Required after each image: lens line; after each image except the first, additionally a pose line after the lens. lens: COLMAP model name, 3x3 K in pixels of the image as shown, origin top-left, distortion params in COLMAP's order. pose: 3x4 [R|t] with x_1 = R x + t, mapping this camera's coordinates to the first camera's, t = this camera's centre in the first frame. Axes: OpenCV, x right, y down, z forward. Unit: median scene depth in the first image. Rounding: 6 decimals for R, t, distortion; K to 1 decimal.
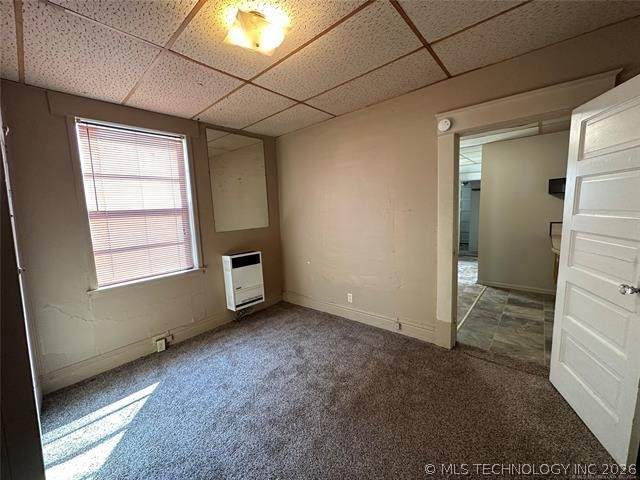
lens RADIAL K [[254.6, 0, 320.2], [0, 254.6, 240.2], [0, 0, 1]] dist [-0.004110, 0.000684]
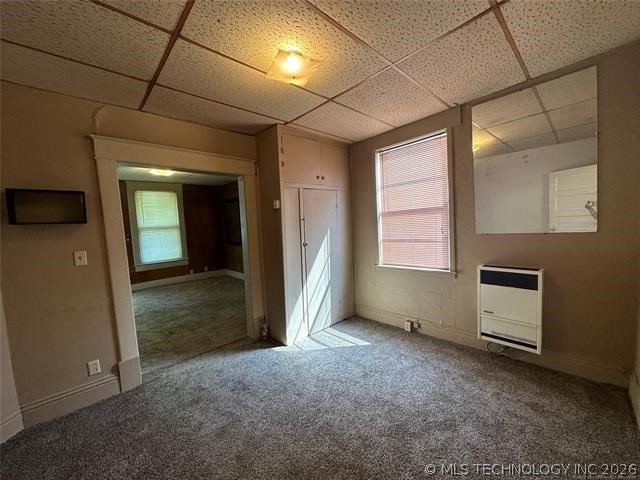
lens RADIAL K [[254.6, 0, 320.6], [0, 254.6, 240.4], [0, 0, 1]] dist [-0.004110, 0.000684]
pose [[-0.098808, 0.116209, -0.988298, 0.475356], [-0.055520, 0.990967, 0.122074, -0.087906], [0.993557, 0.066932, -0.091463, 0.628274]]
